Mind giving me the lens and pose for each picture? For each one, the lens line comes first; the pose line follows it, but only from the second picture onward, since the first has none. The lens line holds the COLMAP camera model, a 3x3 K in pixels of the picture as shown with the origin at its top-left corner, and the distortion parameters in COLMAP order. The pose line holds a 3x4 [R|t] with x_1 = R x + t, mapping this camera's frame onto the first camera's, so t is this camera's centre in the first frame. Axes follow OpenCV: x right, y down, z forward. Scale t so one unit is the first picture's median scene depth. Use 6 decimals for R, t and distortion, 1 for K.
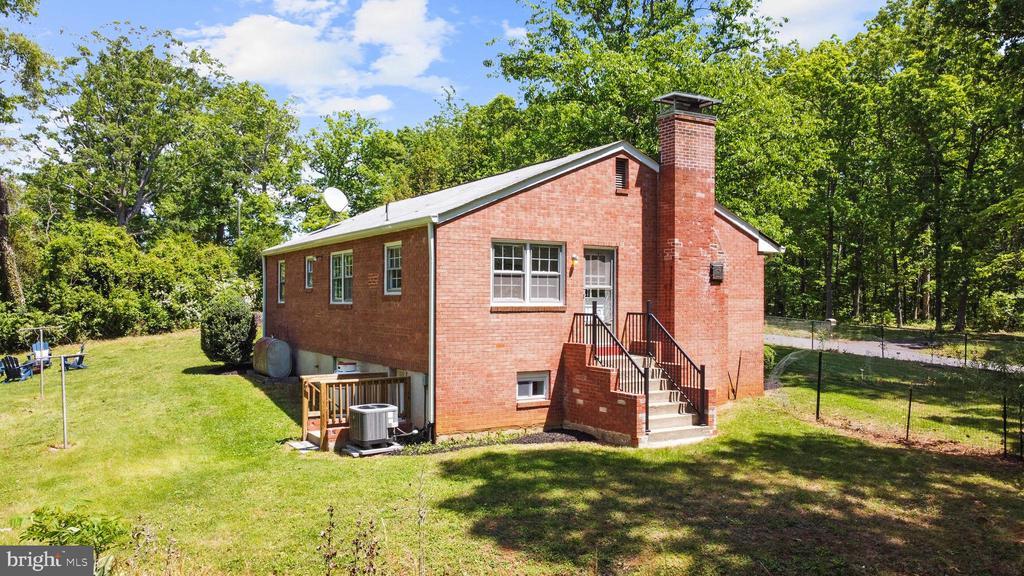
lens RADIAL K [[808.2, 0, 508.4], [0, 808.2, 250.9], [0, 0, 1]] dist [-0.000947, 0.000719]
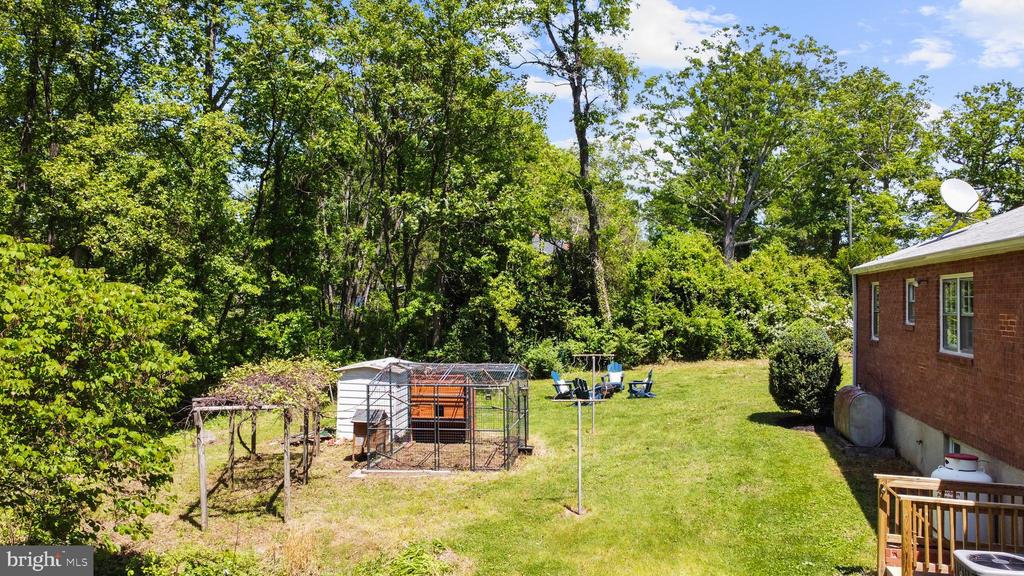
lens RADIAL K [[808.2, 0, 508.4], [0, 808.2, 250.9], [0, 0, 1]] dist [-0.000947, 0.000719]
pose [[0.730423, -0.011669, -0.682895, -0.016248], [0.009015, 0.999932, -0.007444, -0.011542], [0.682936, -0.000719, 0.730478, 0.185723]]
